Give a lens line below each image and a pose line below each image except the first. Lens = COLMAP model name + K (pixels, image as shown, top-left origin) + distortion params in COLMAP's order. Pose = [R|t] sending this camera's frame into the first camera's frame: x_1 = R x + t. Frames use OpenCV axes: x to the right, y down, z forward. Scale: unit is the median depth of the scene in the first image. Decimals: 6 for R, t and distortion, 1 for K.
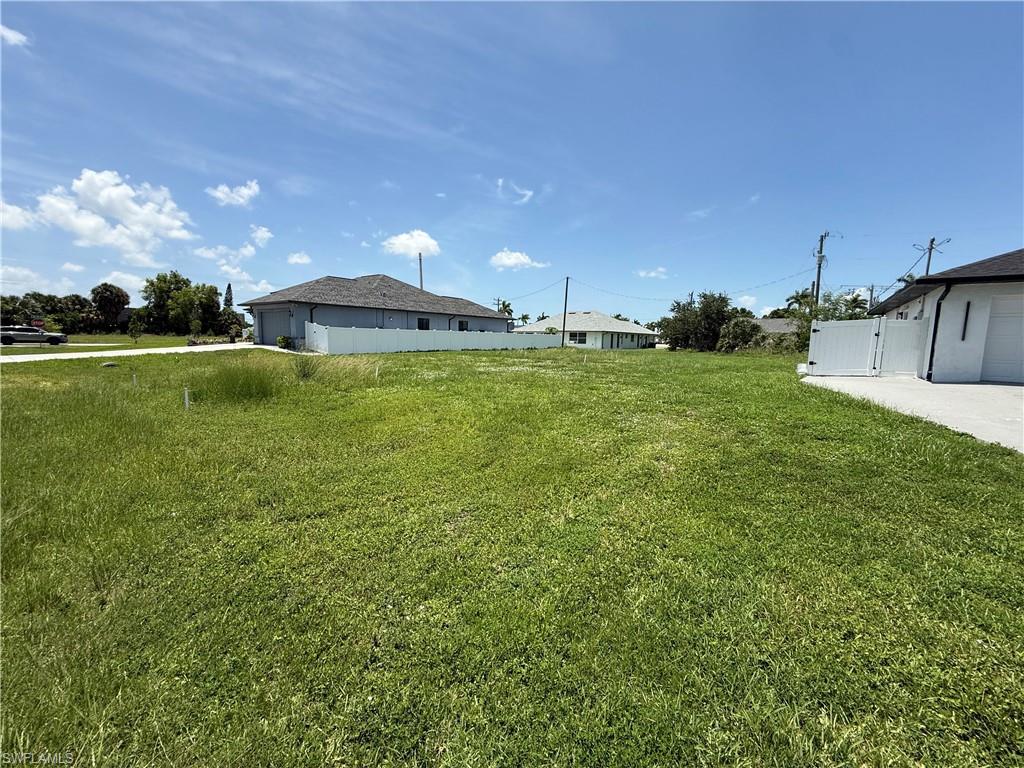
lens RADIAL K [[411.2, 0, 514.6], [0, 411.2, 377.7], [0, 0, 1]] dist [0.001819, -0.000896]
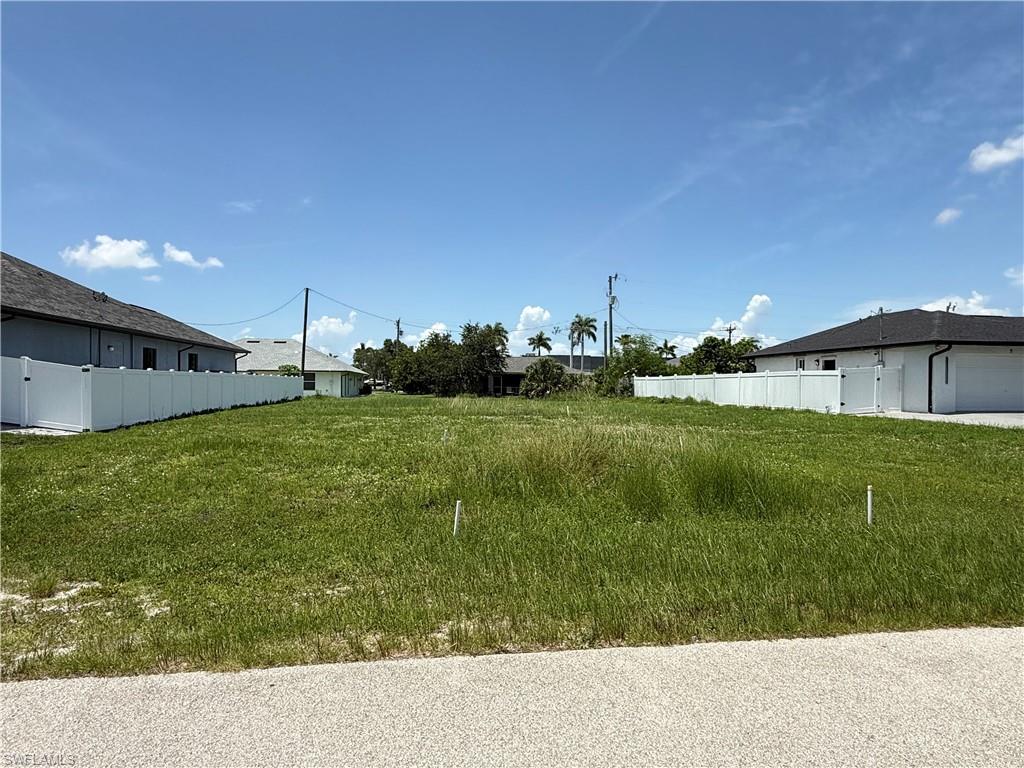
lens RADIAL K [[596.8, 0, 513.7], [0, 596.8, 386.7], [0, 0, 1]] dist [-0.001126, 0.000771]
pose [[0.703607, -0.019194, 0.710330, -0.285390], [0.076646, 0.995853, -0.049012, -0.017833], [-0.706443, 0.088929, 0.702161, 0.114200]]
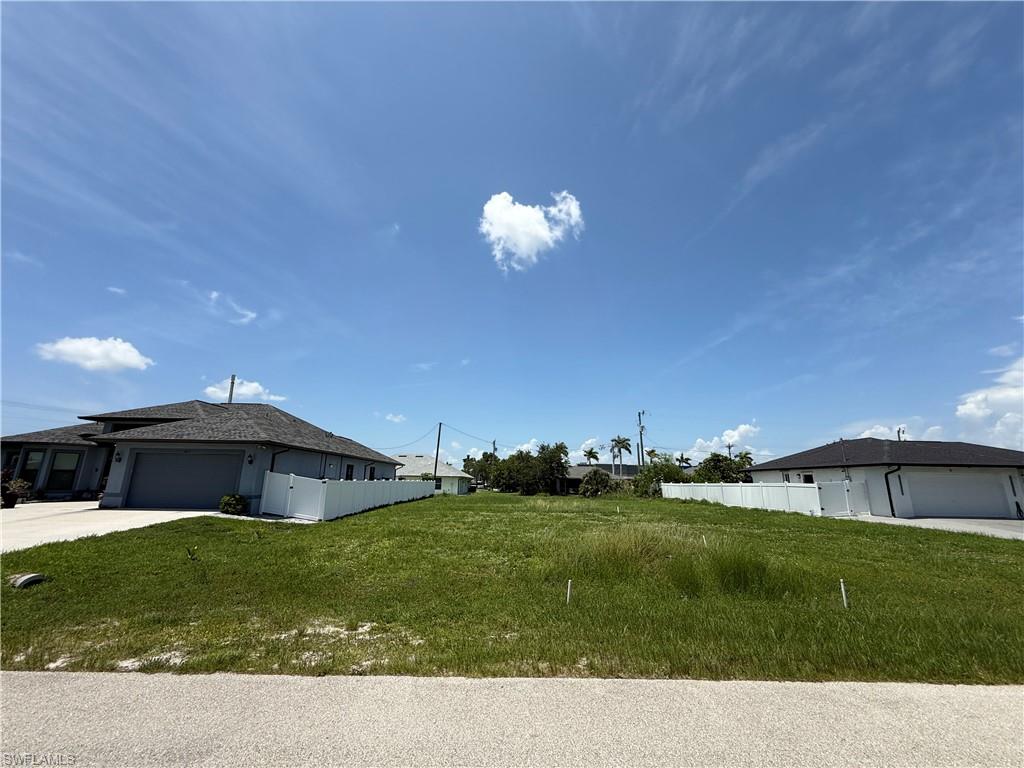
lens RADIAL K [[411.2, 0, 515.0], [0, 411.2, 384.6], [0, 0, 1]] dist [0.001819, -0.000896]
pose [[0.789190, 0.132877, 0.599602, -0.315749], [0.060408, 0.954785, -0.291096, -0.025601], [-0.611171, 0.265951, 0.745480, 0.099120]]
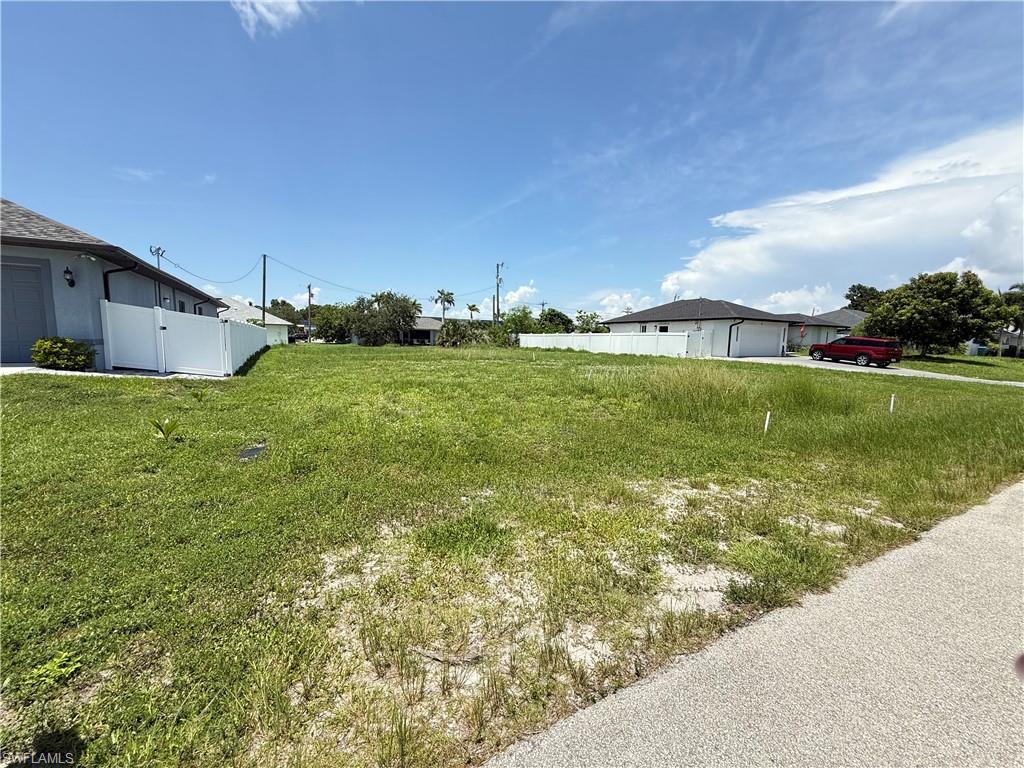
lens RADIAL K [[411.2, 0, 511.2], [0, 411.2, 378.6], [0, 0, 1]] dist [0.001819, -0.000896]
pose [[0.402233, -0.098966, 0.910172, -0.373184], [0.076727, 0.994287, 0.074204, -0.030433], [-0.912316, 0.039988, 0.407529, 0.239803]]
